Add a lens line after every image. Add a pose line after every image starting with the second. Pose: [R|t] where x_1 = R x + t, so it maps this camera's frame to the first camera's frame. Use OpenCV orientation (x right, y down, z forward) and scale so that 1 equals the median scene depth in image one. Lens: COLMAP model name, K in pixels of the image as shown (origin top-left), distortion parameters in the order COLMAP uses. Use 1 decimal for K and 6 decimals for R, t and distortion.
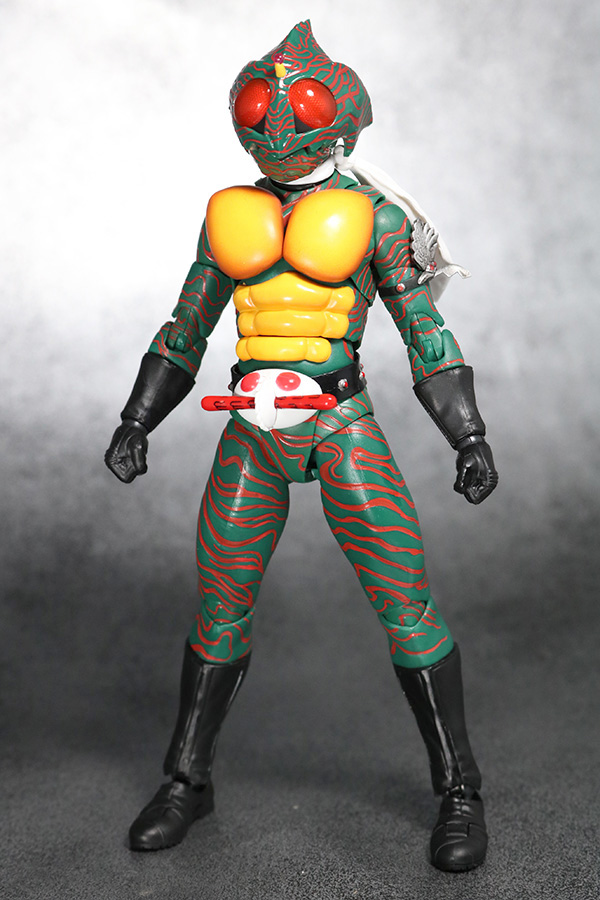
lens RADIAL K [[1992.3, 0, 300.0], [0, 1992.3, 450.0], [0, 0, 1]] dist [0.067887, -0.136161]
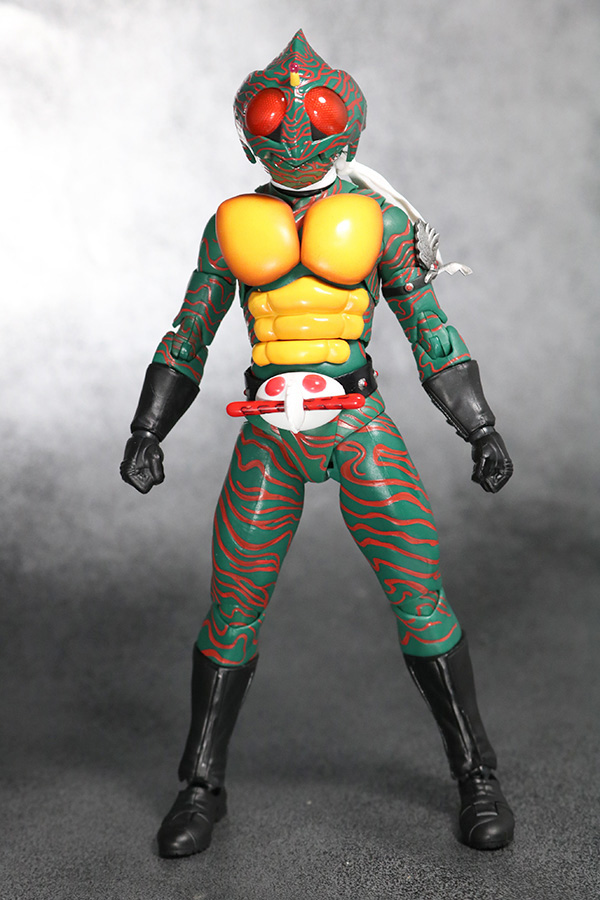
lens RADIAL K [[1992.3, 0, 300.0], [0, 1992.3, 450.0], [0, 0, 1]] dist [0.067887, -0.136161]
pose [[0.986382, -0.057255, 0.154182, -0.161434], [0.057949, 0.998320, -0.000012, -0.000741], [-0.153922, 0.008946, 0.988043, -0.006625]]
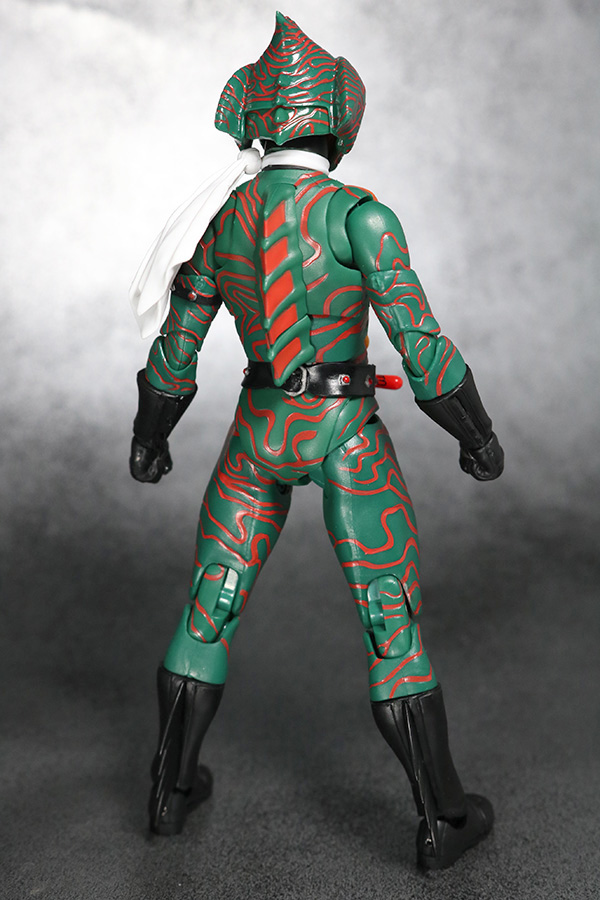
lens RADIAL K [[1545.6, 0, 300.0], [0, 1545.6, 450.0], [0, 0, 1]] dist [-0.006399, 0.109693]
pose [[0.999723, 0.023336, -0.003209, 0.046575], [-0.023253, 0.999448, 0.023742, -0.022658], [0.003761, -0.023661, 0.999713, 0.231440]]
